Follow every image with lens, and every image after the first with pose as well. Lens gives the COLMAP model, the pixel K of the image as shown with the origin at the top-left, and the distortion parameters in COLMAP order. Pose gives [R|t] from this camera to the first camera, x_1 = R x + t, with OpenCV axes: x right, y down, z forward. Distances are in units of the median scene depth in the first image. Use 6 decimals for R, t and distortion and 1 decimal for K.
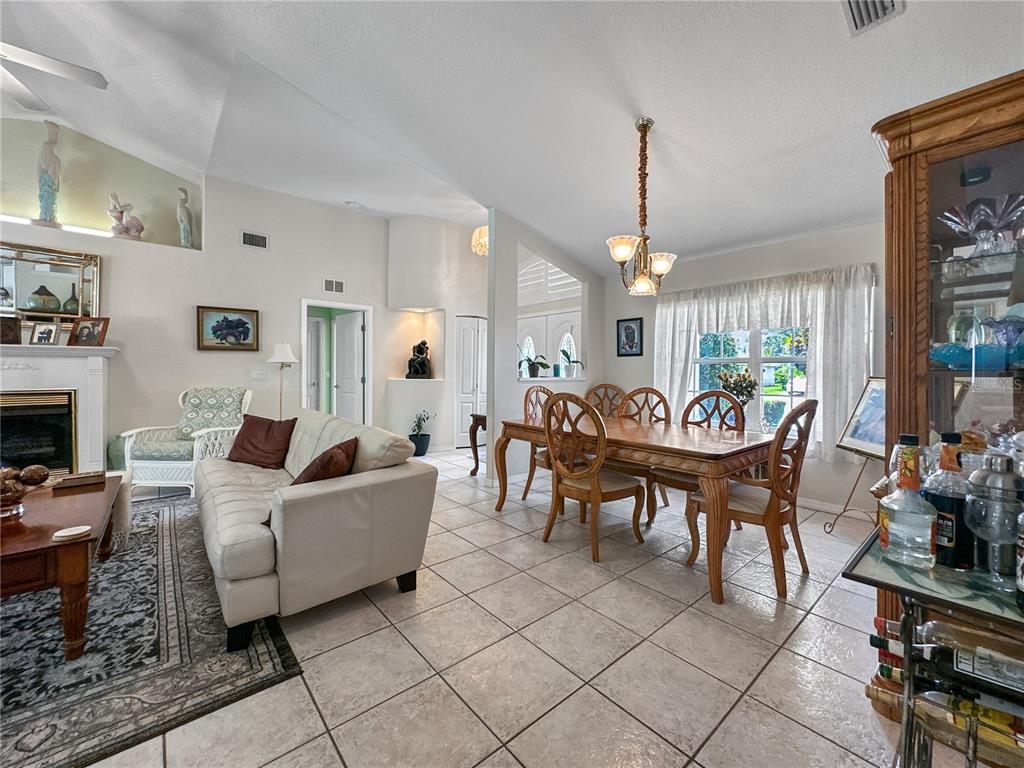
lens RADIAL K [[414.1, 0, 511.1], [0, 414.1, 367.5], [0, 0, 1]] dist [-0.001538, -0.000043]
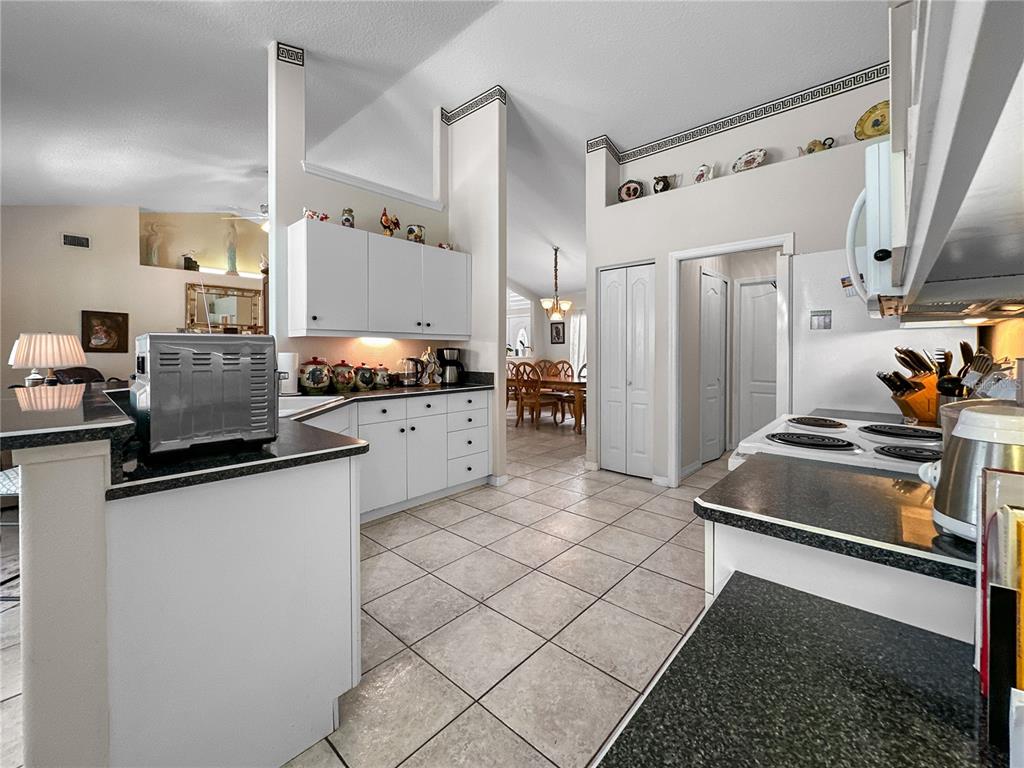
lens RADIAL K [[425.1, 0, 514.0], [0, 425.1, 354.2], [0, 0, 1]] dist [0.001355, 0.000317]
pose [[0.991598, -0.011931, 0.128810, -0.153577], [0.010151, 0.999844, 0.014466, -0.012938], [-0.128962, -0.013036, 0.991564, -0.894077]]
